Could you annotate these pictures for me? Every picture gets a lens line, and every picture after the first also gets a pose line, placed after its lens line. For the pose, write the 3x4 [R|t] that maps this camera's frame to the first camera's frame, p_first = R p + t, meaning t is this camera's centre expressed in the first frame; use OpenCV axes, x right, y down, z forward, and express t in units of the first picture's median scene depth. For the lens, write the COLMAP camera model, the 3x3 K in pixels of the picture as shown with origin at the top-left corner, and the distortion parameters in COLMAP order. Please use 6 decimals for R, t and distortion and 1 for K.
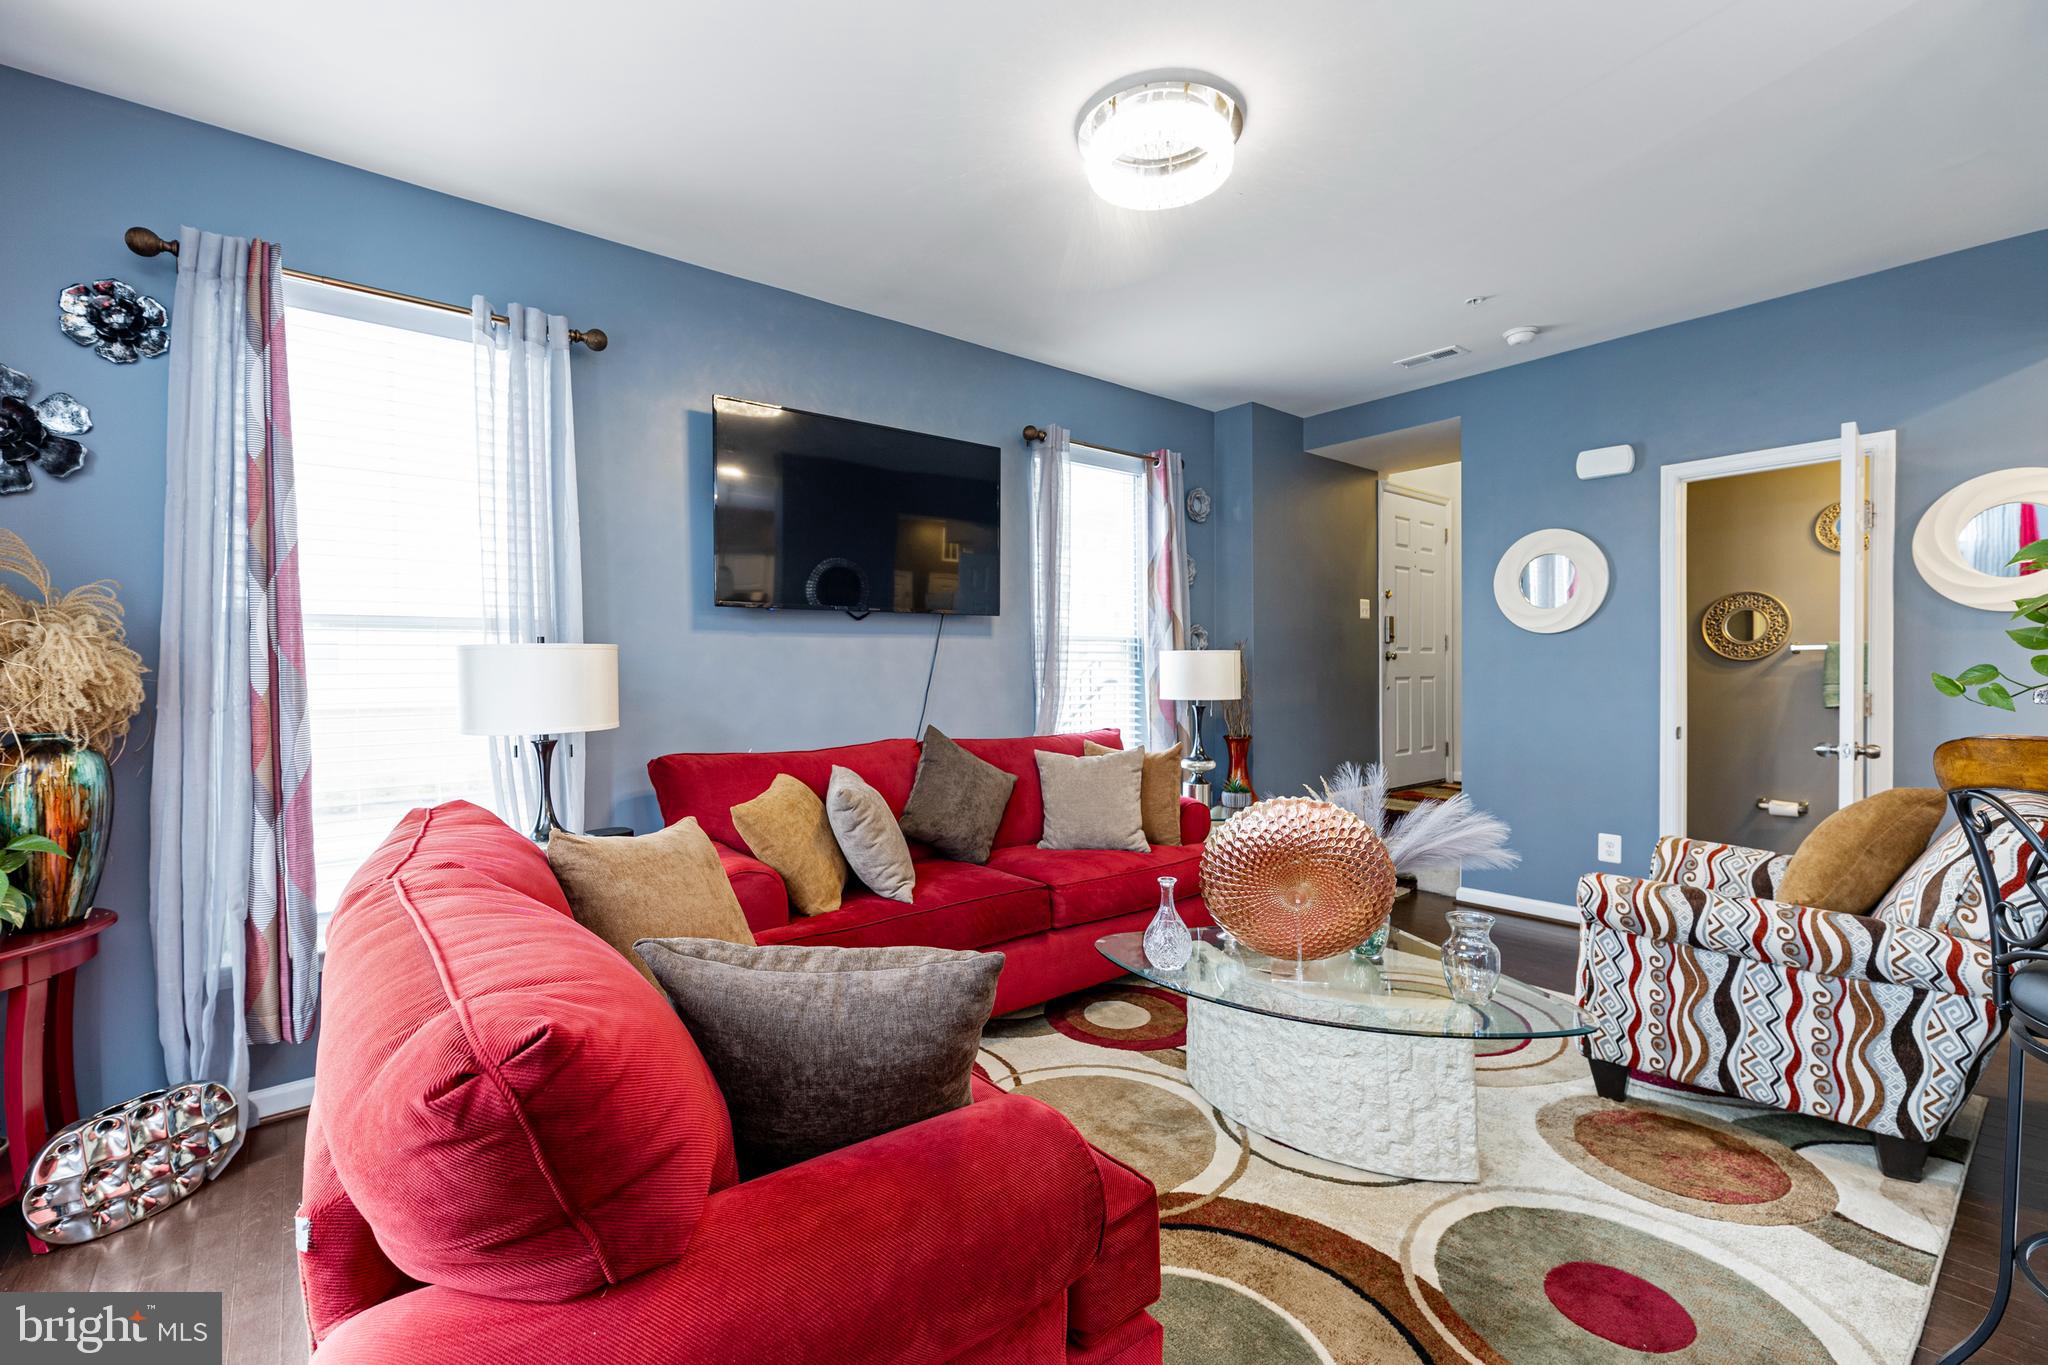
lens RADIAL K [[883.4, 0, 1016.9], [0, 883.4, 679.8], [0, 0, 1]] dist [-0.006698, 0.001216]
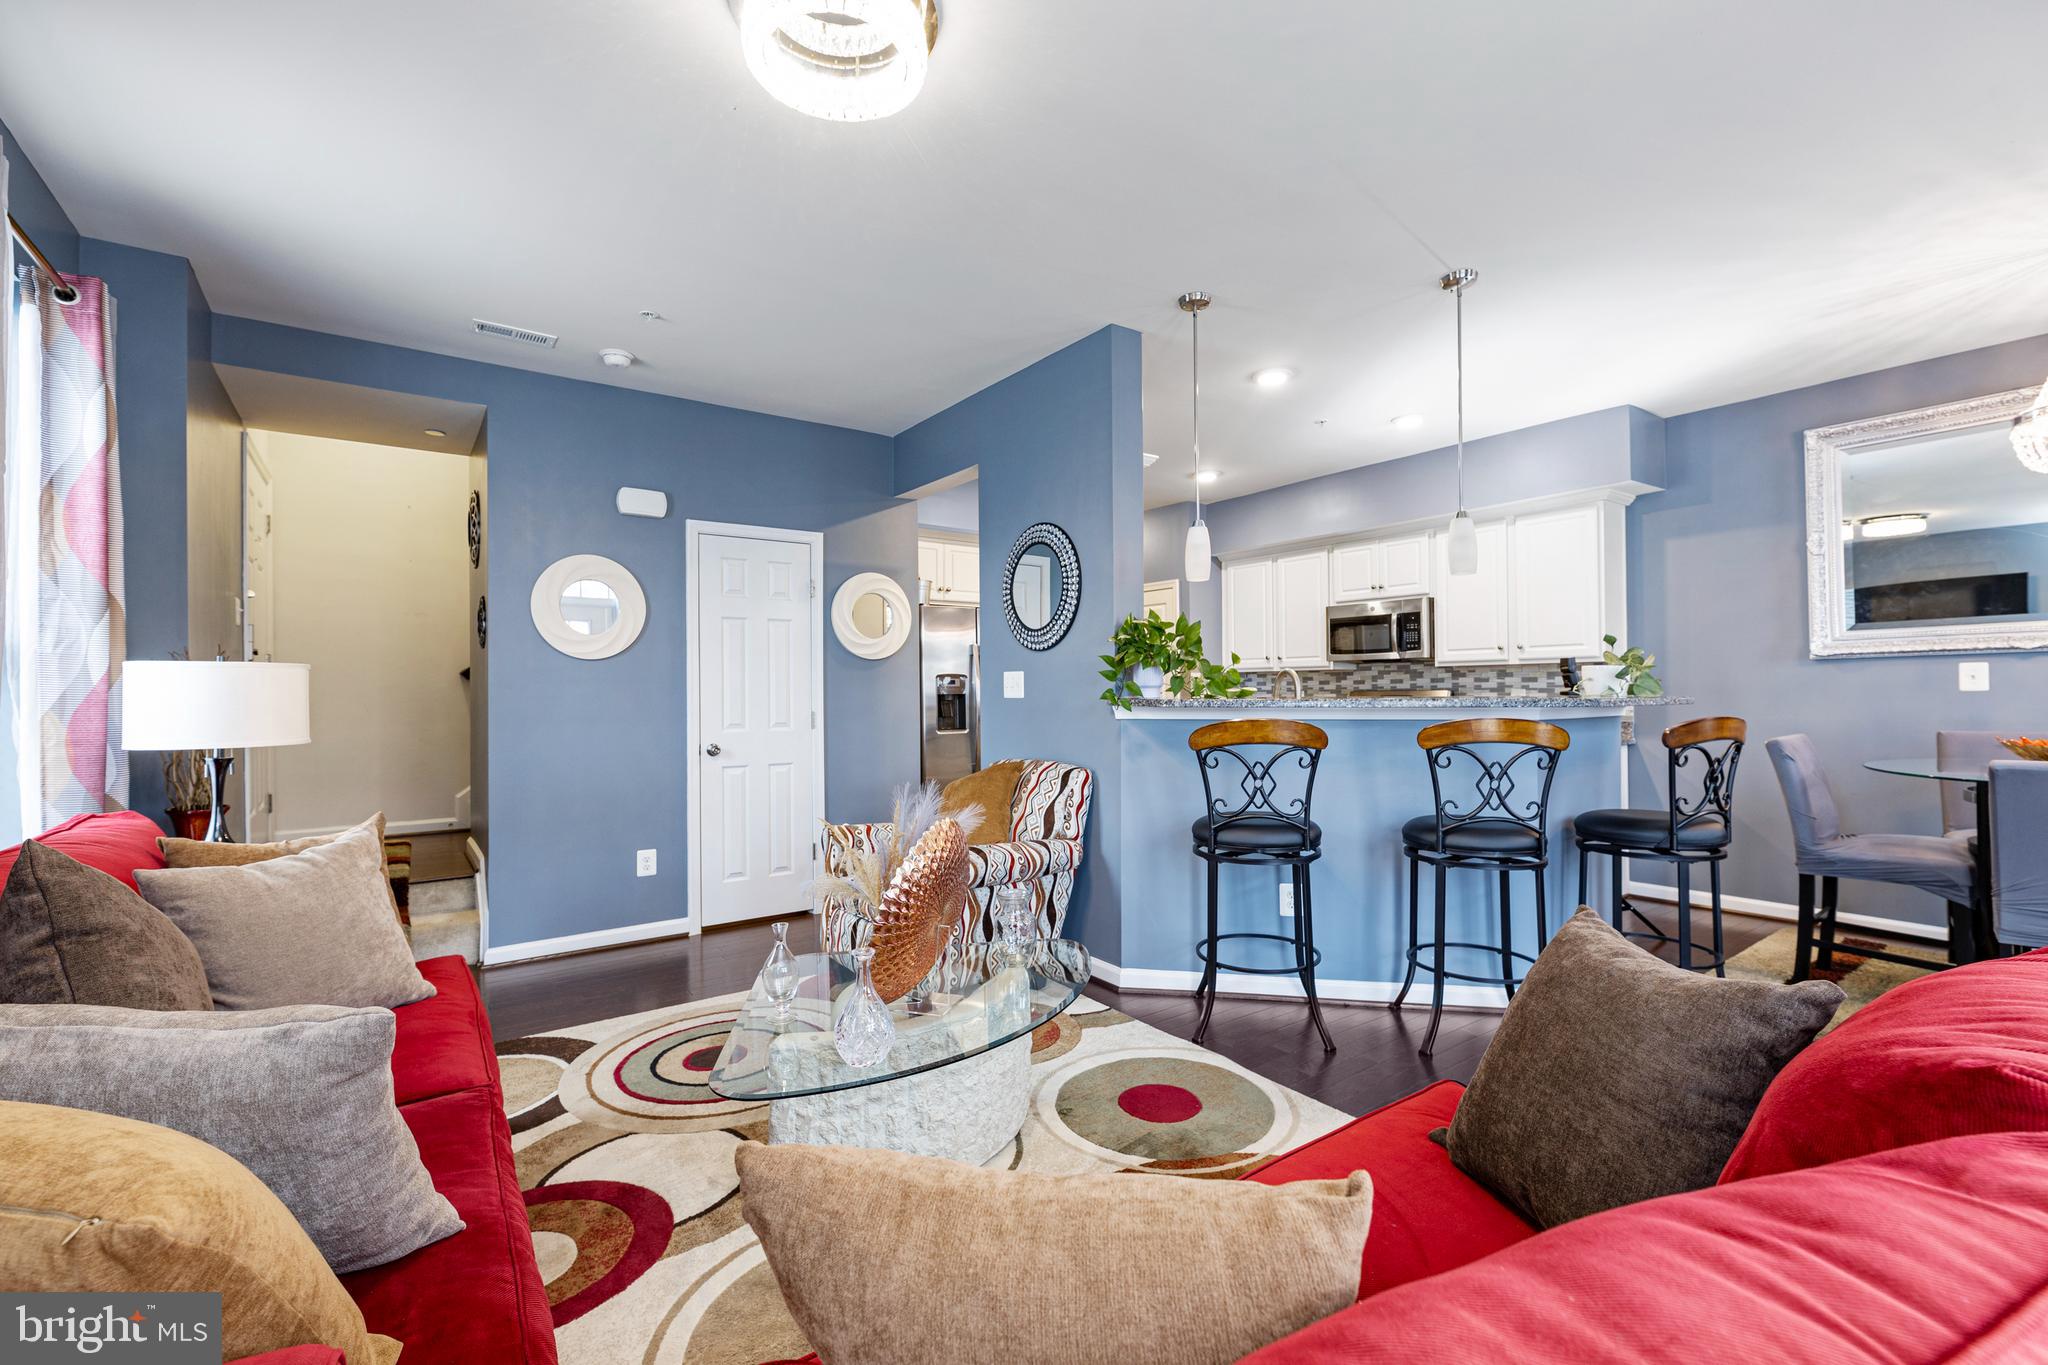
lens RADIAL K [[883.4, 0, 1017.6], [0, 883.4, 680.0], [0, 0, 1]] dist [-0.006698, 0.001216]
pose [[0.052114, 0.020661, 0.998427, -0.648440], [0.020015, 0.999564, -0.021729, 0.002872], [-0.998441, 0.021116, 0.051678, 0.850109]]
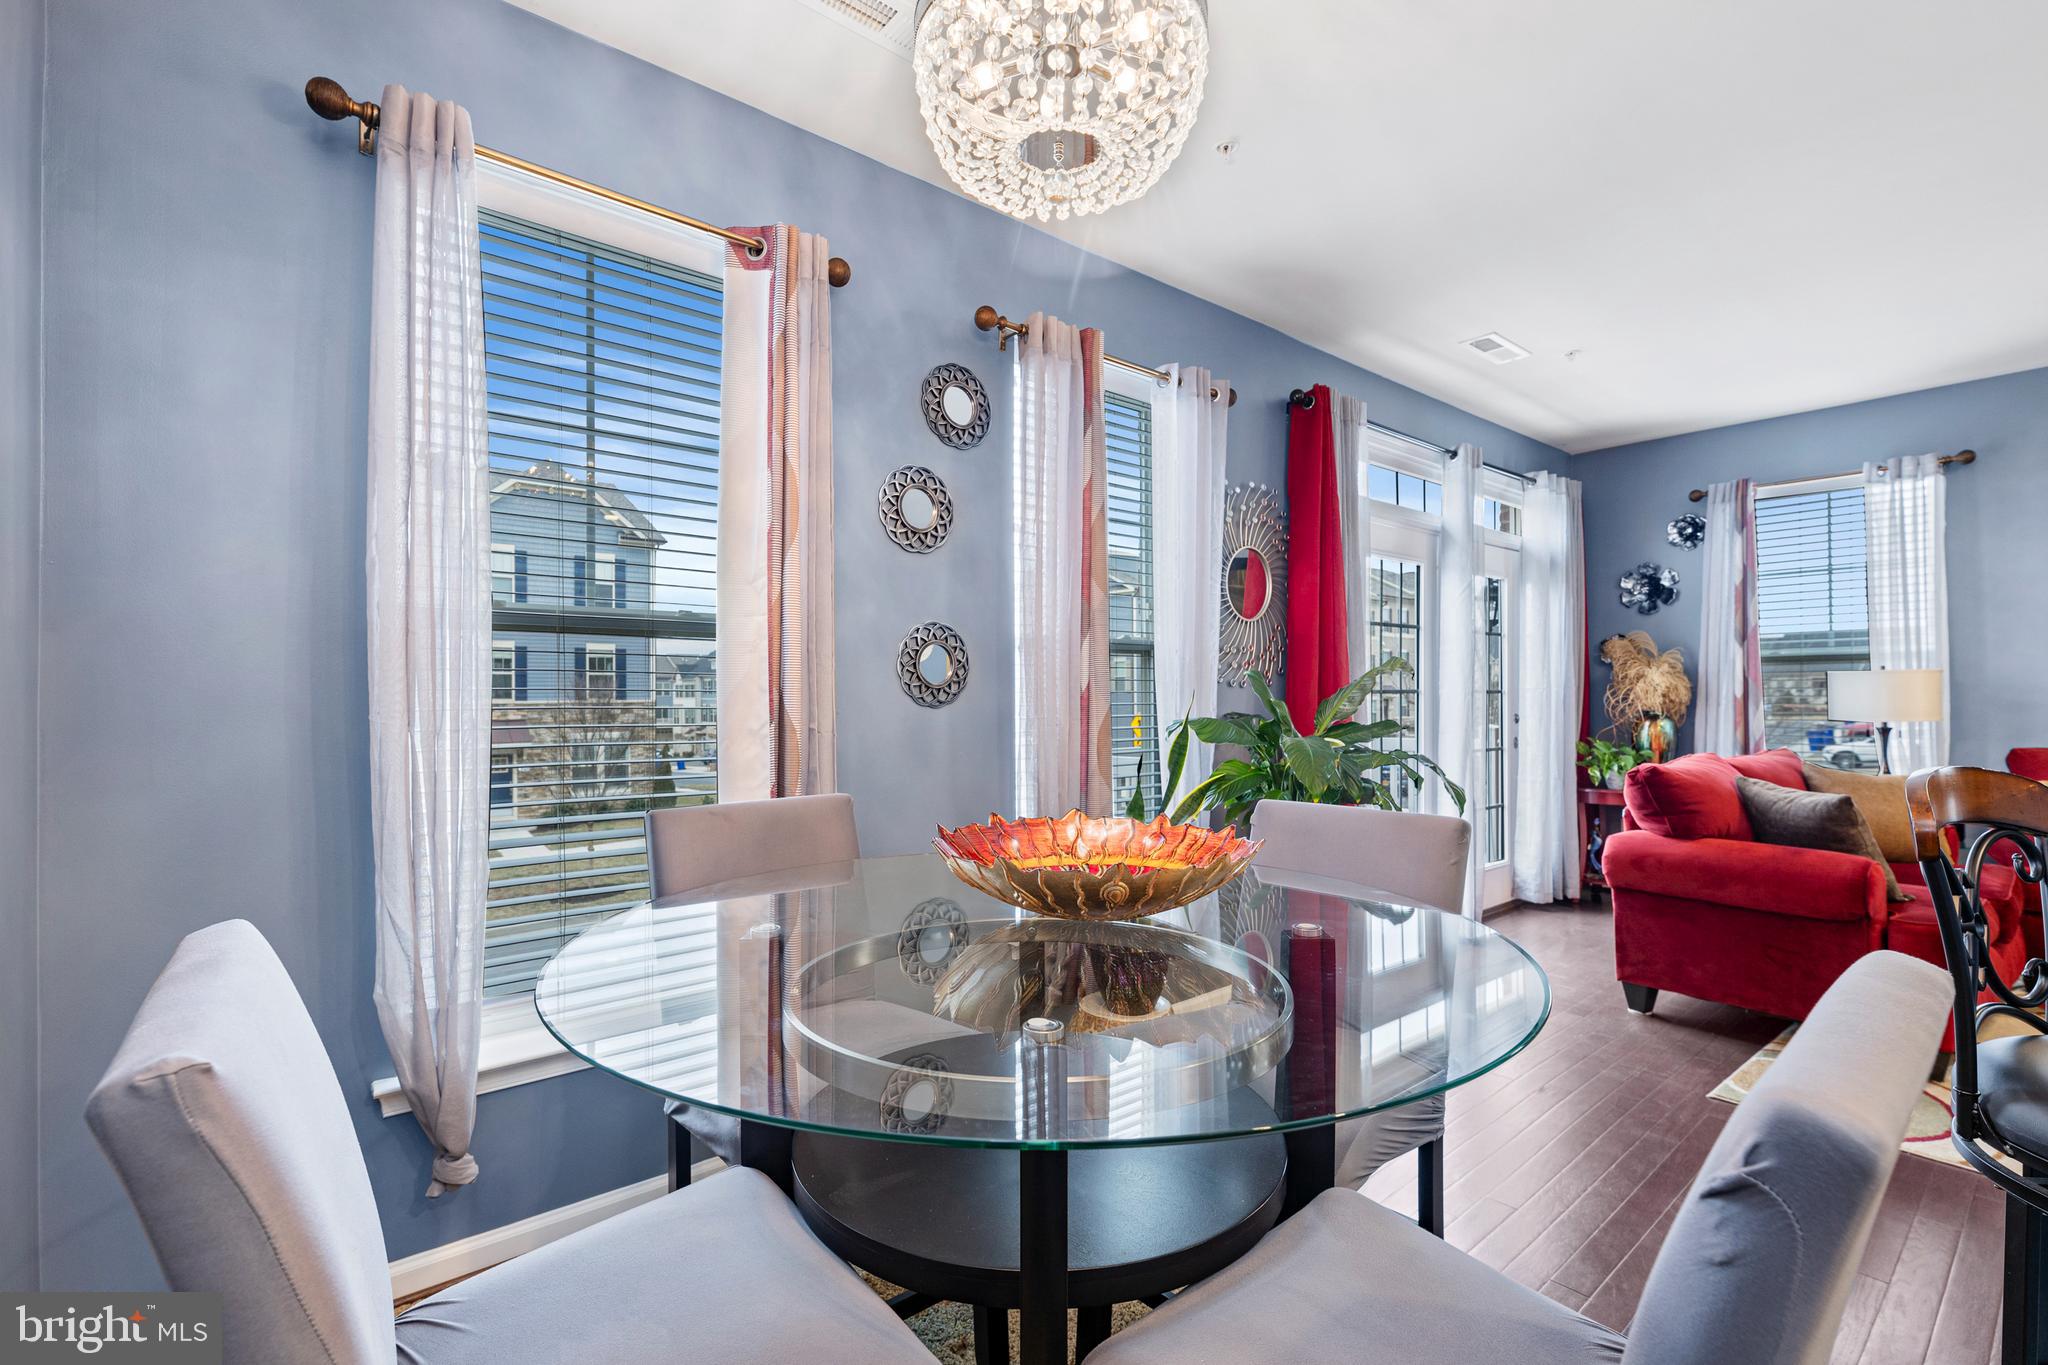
lens RADIAL K [[883.4, 0, 1027.6], [0, 883.4, 698.2], [0, 0, 1]] dist [-0.006698, 0.001216]
pose [[-0.005496, 0.011261, -0.999921, 1.241753], [-0.007009, 0.999912, 0.011300, 0.007120], [0.999960, 0.007071, -0.005417, -0.677515]]
